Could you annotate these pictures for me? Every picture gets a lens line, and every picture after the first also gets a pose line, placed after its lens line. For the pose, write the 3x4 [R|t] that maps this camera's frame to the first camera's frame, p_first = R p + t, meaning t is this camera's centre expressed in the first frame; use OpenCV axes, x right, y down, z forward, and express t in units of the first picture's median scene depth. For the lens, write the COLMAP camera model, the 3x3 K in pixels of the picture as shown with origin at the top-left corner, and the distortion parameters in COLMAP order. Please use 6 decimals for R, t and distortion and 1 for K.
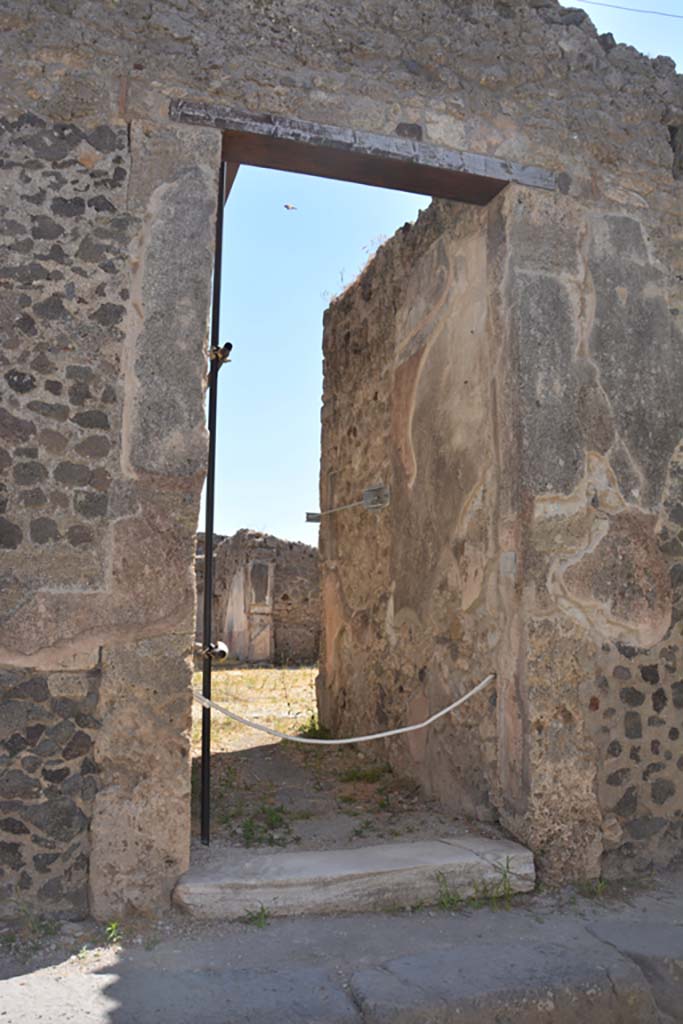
lens RADIAL K [[798.6, 0, 341.5], [0, 798.6, 512.0], [0, 0, 1]] dist [-0.156614, 0.114326]
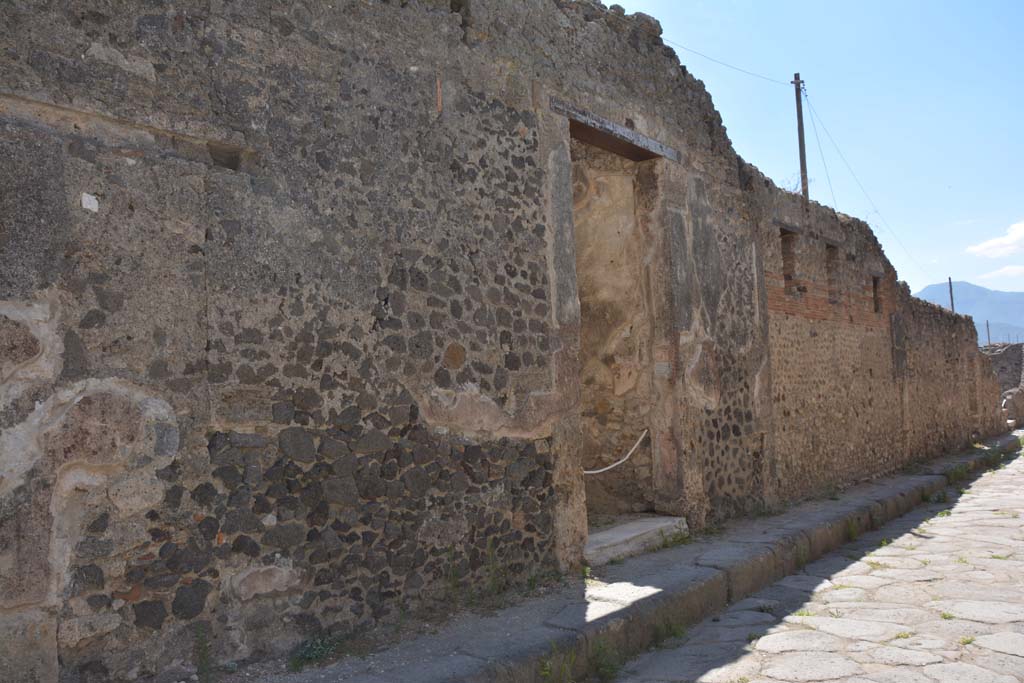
lens RADIAL K [[798.6, 0, 512.0], [0, 798.6, 341.5], [0, 0, 1]] dist [-0.156614, 0.114326]
pose [[0.837318, -0.010147, 0.546623, -1.126114], [-0.017037, 0.998858, 0.044640, -0.076623], [-0.546451, -0.046690, 0.836188, -0.371011]]
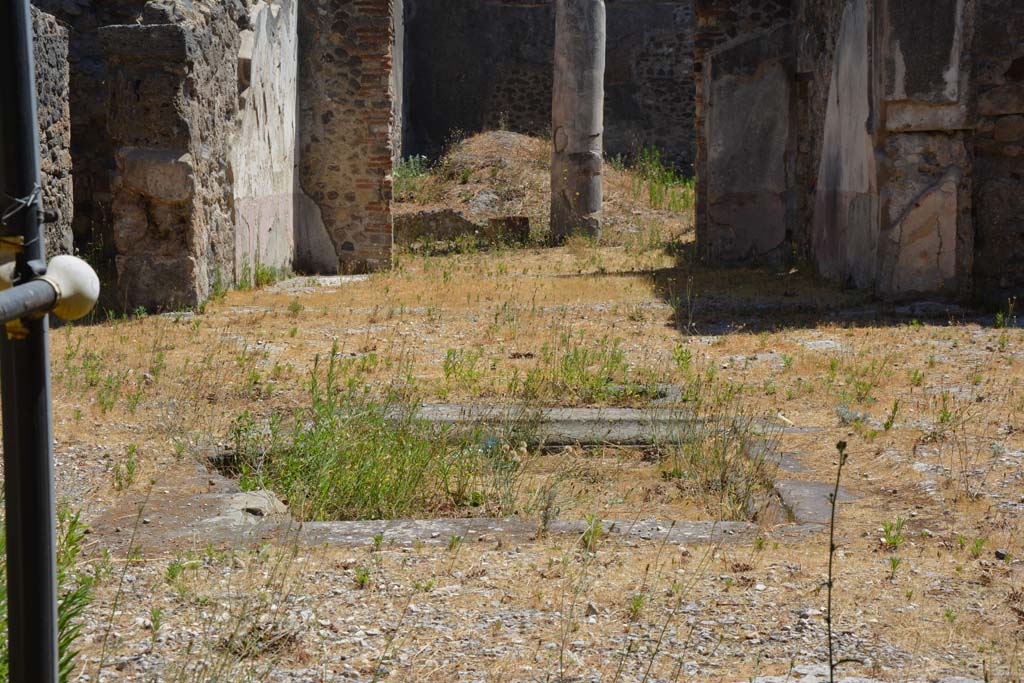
lens RADIAL K [[1874.7, 0, 512.0], [0, 1874.7, 341.5], [0, 0, 1]] dist [0.261838, 0.989962]
pose [[0.939095, 0.026004, -0.342672, -0.011398], [0.056787, 0.971683, 0.229363, 0.131059], [0.338933, -0.234853, 0.911026, 1.149291]]
